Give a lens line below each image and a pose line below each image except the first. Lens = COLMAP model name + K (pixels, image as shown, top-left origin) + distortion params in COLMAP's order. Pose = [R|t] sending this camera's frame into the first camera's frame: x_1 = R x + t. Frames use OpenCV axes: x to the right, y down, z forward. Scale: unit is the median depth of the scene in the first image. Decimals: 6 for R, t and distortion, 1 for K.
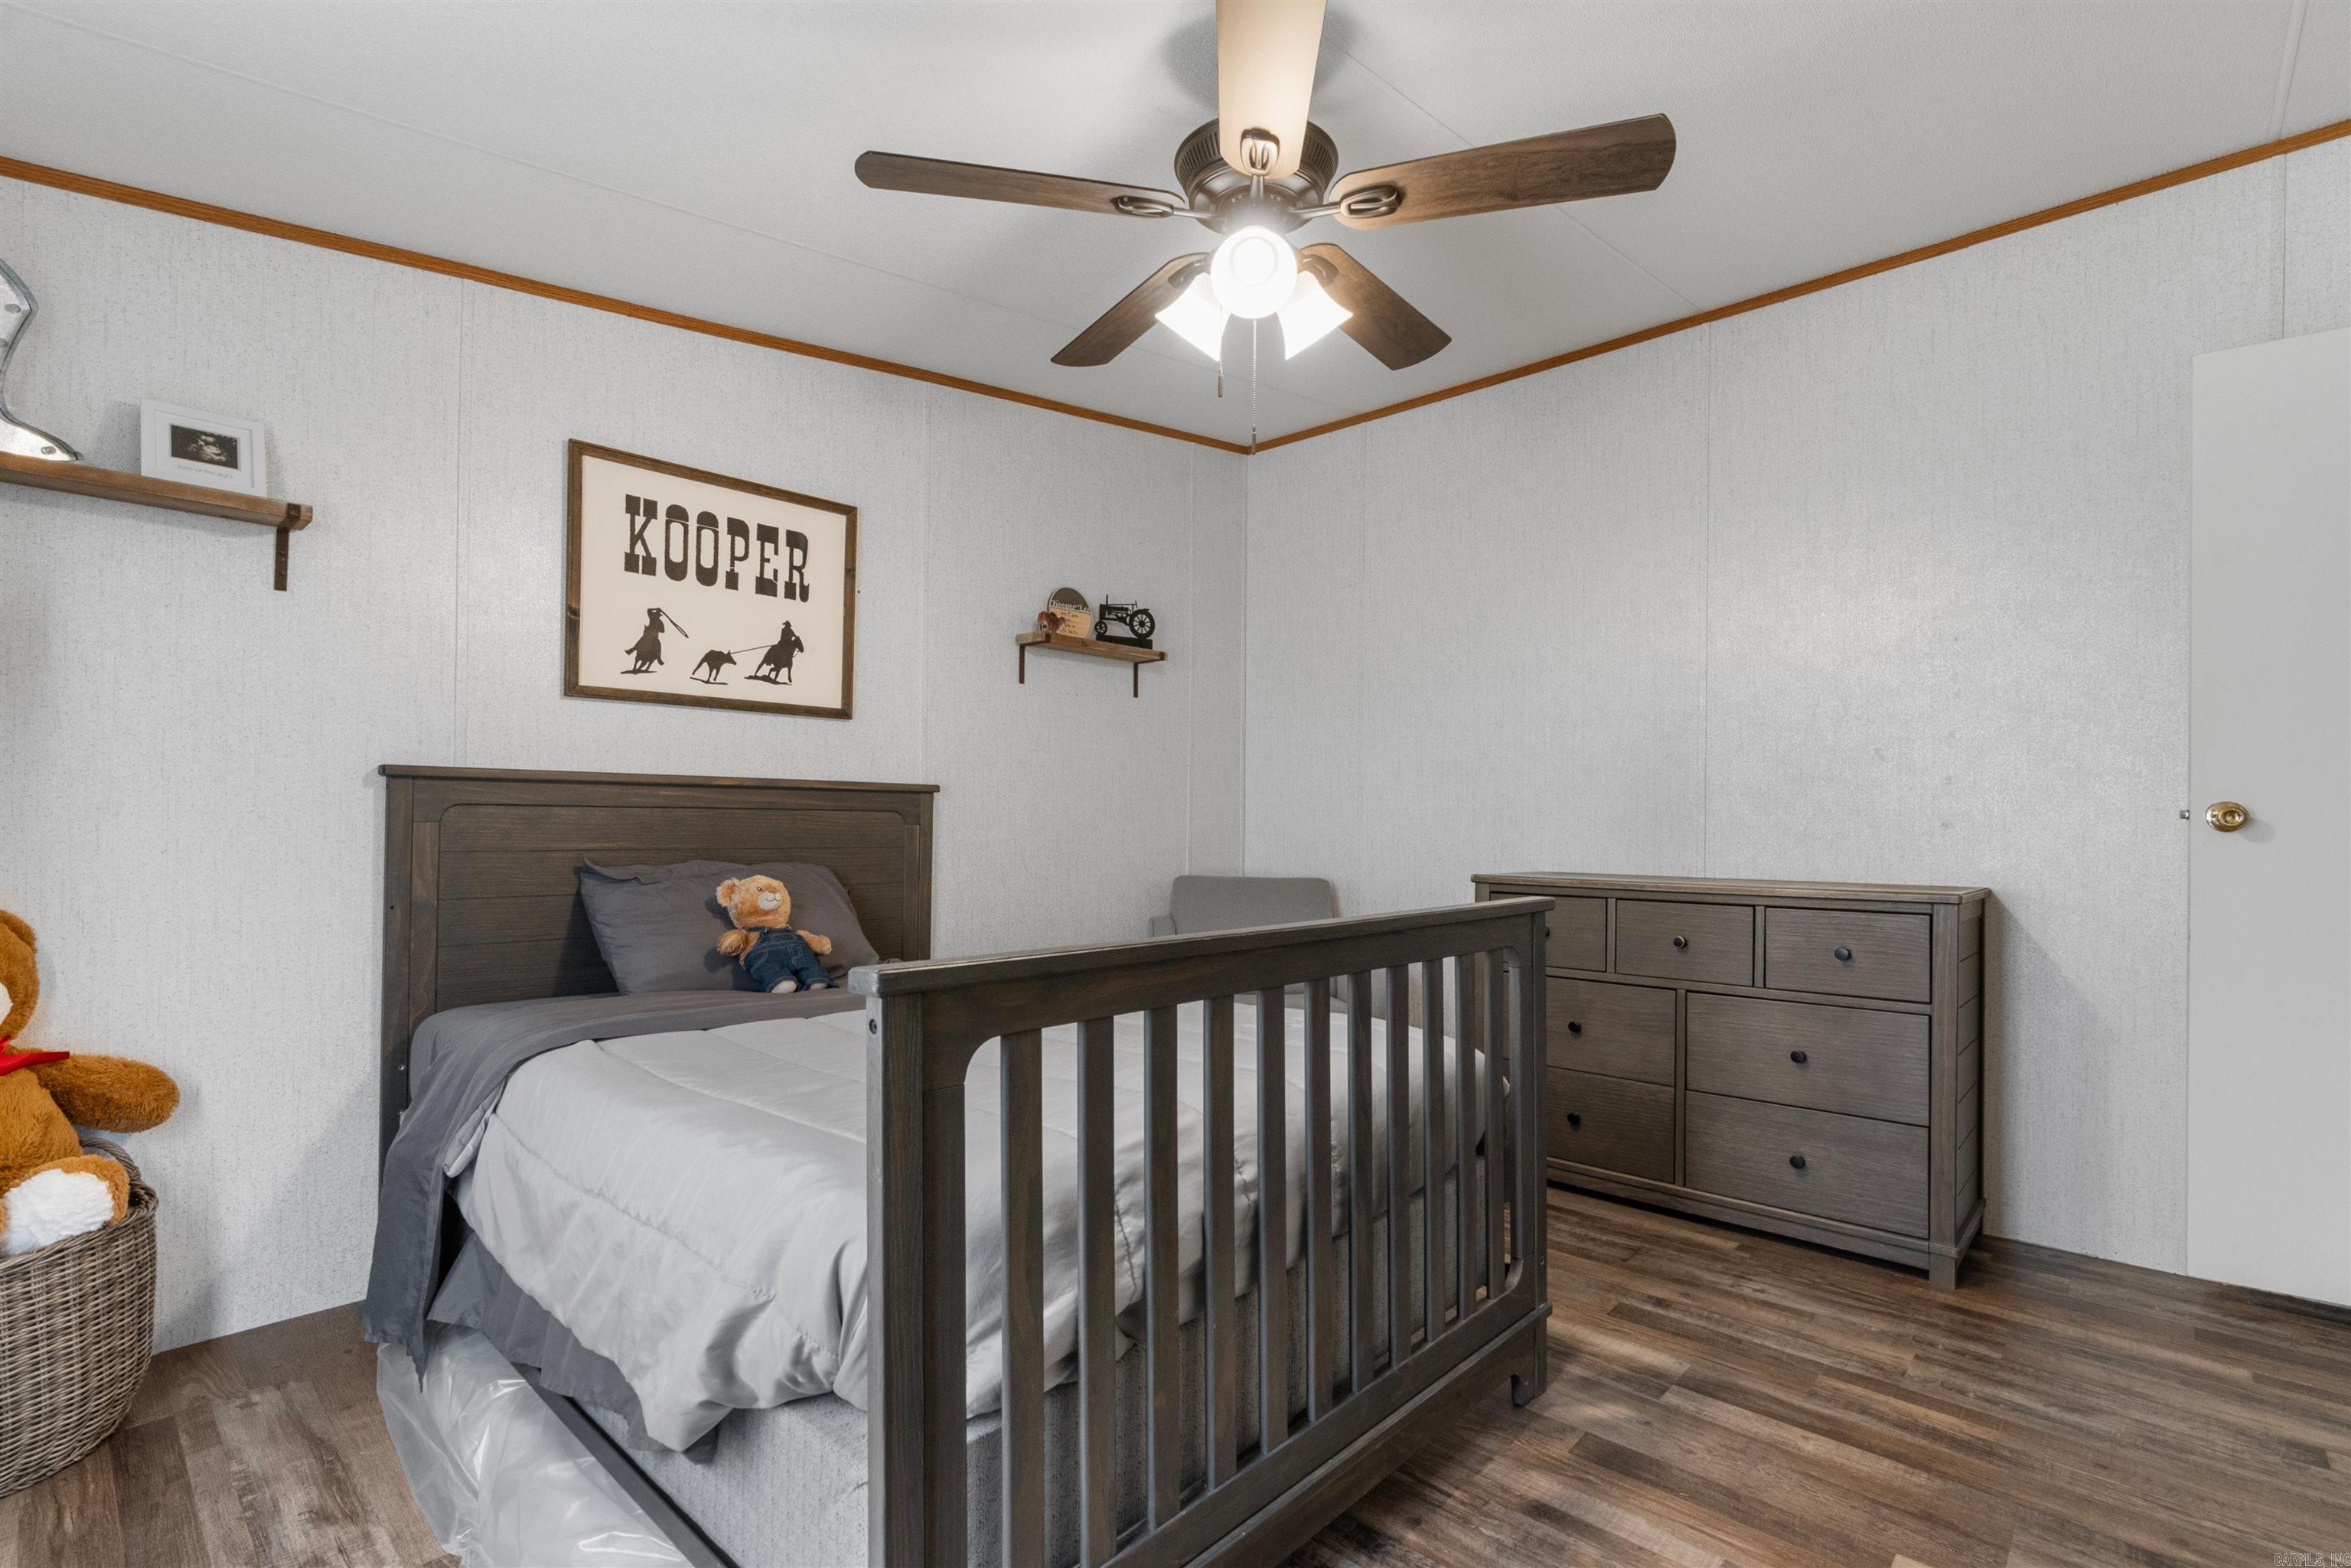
lens RADIAL K [[1088.0, 0, 1188.6], [0, 1088.0, 850.0], [0, 0, 1]] dist [-0.006073, 0.000658]
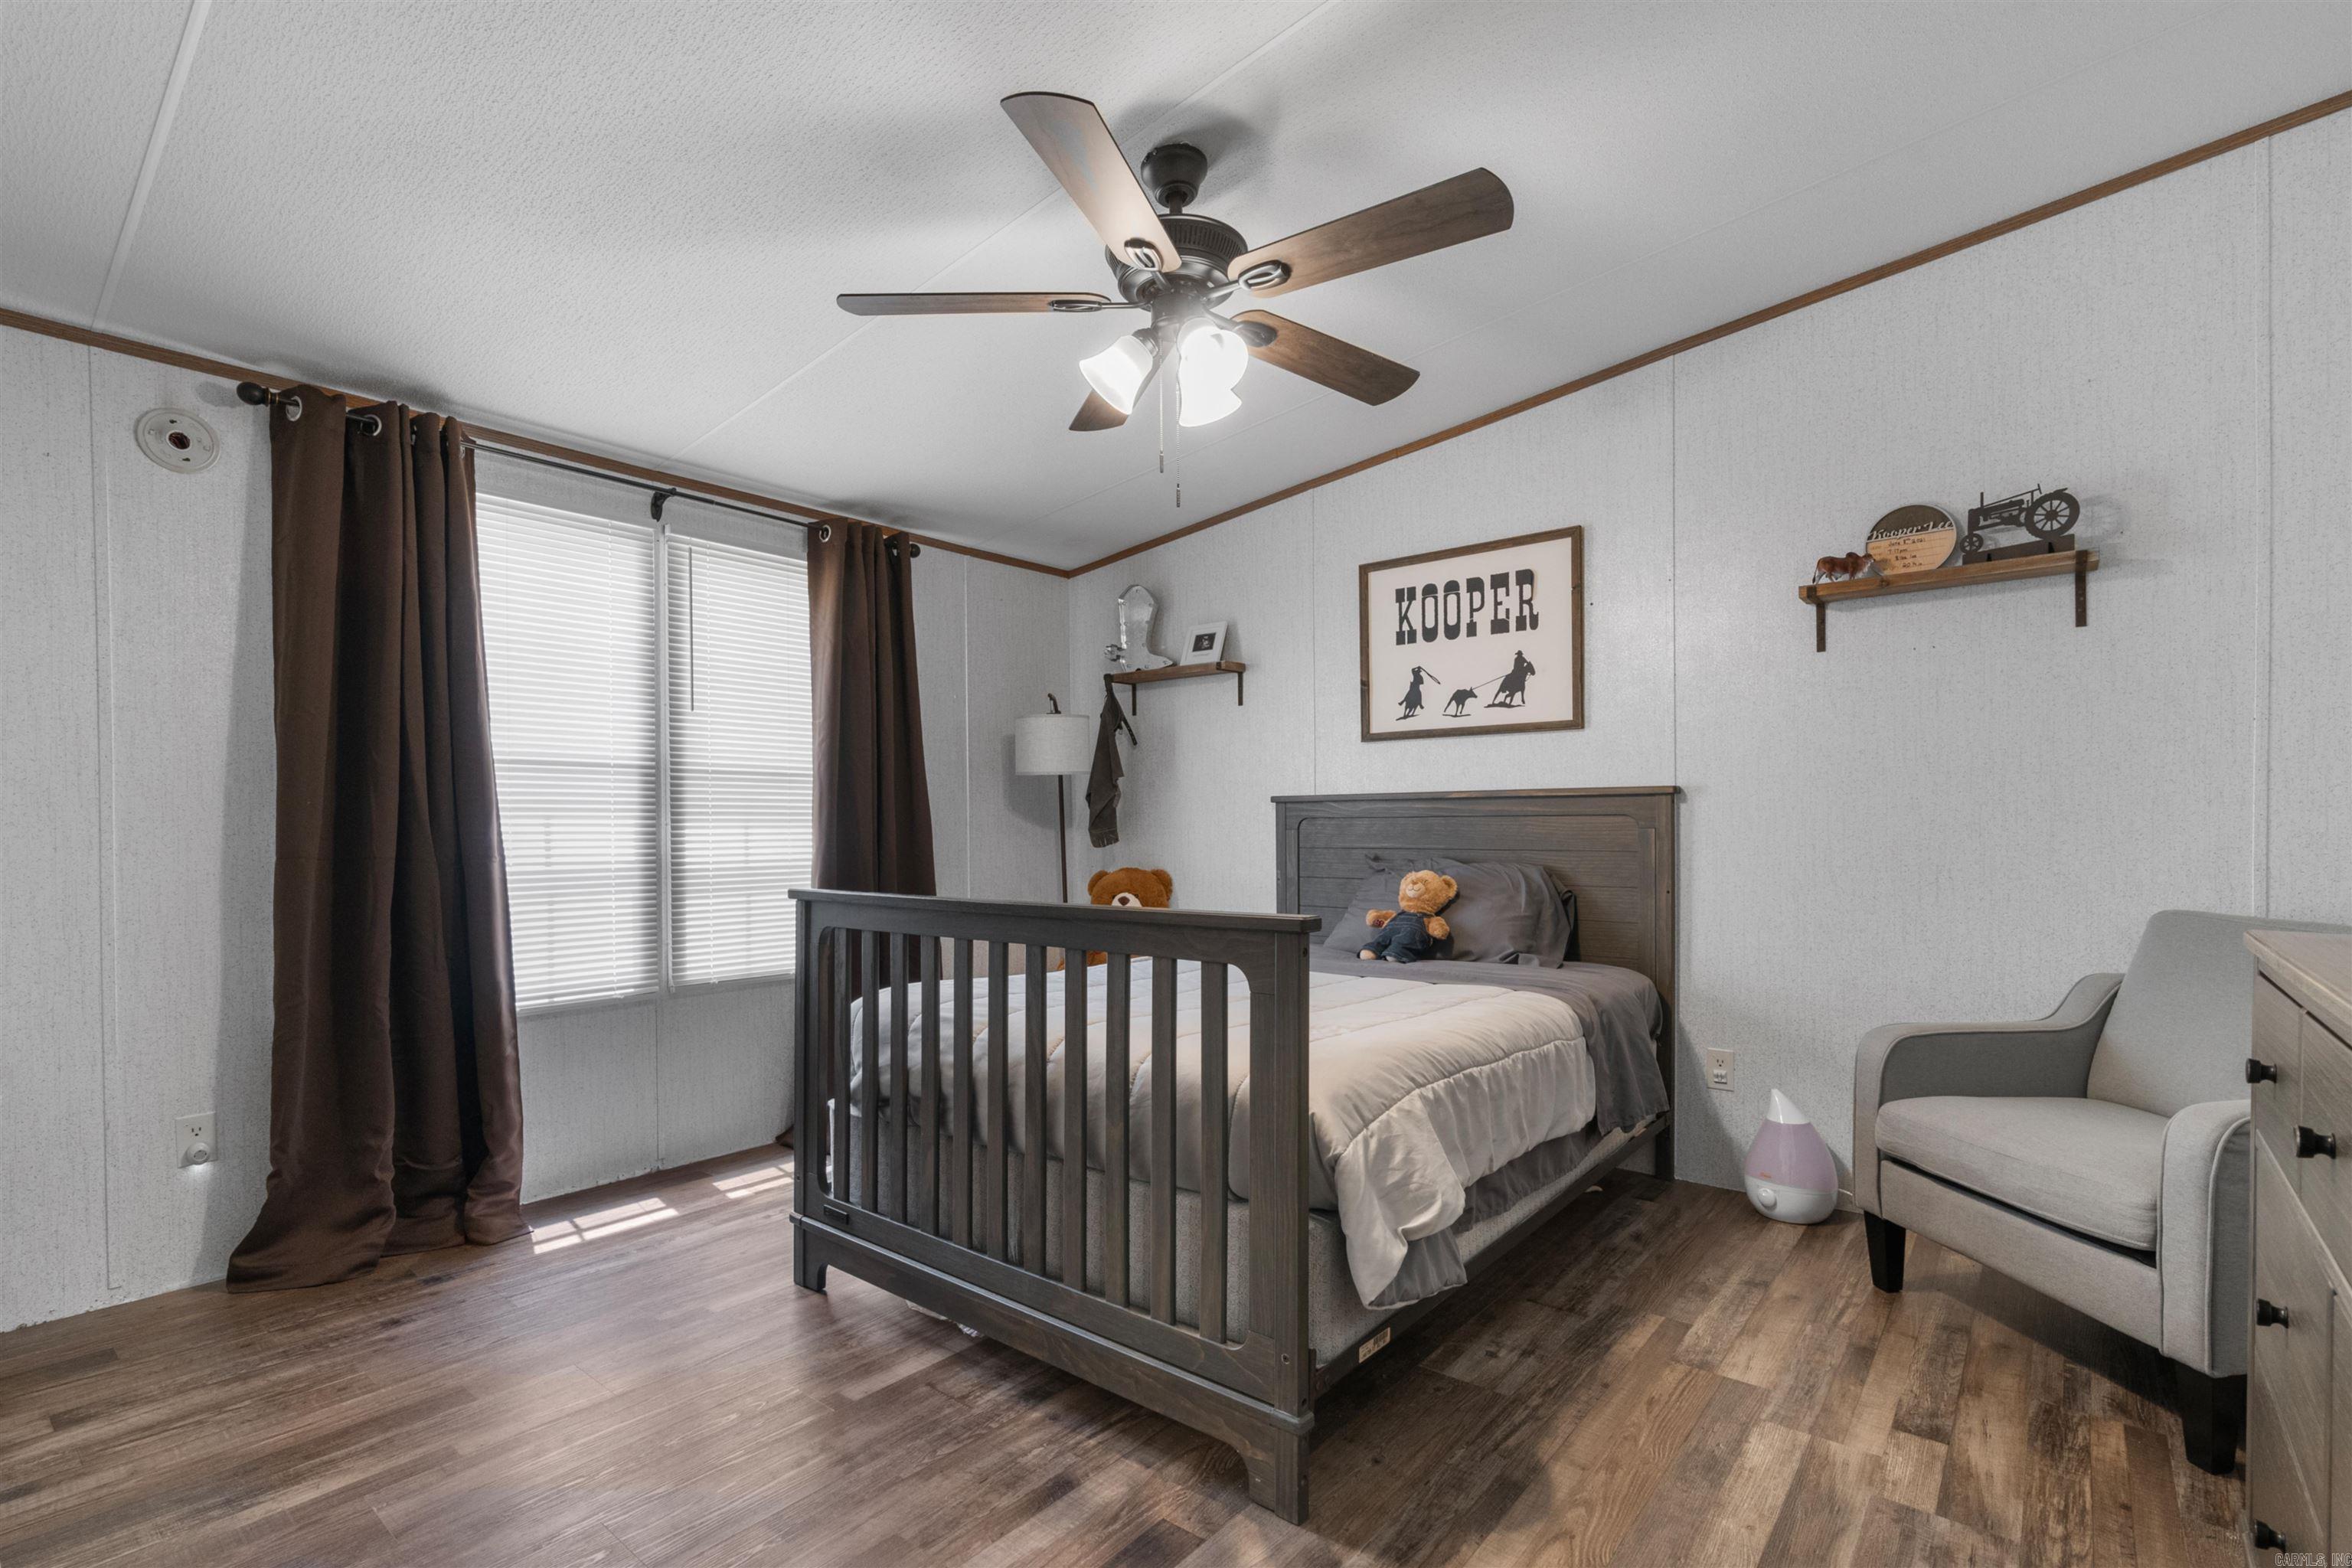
lens RADIAL K [[1112.8, 0, 1178.0], [0, 1112.8, 866.5], [0, 0, 1]] dist [-0.003652, -0.000603]
pose [[0.042650, 0.010902, -0.999031, 0.804403], [-0.034650, 0.999355, 0.009427, 0.016394], [0.998489, 0.034214, 0.043001, 0.622928]]
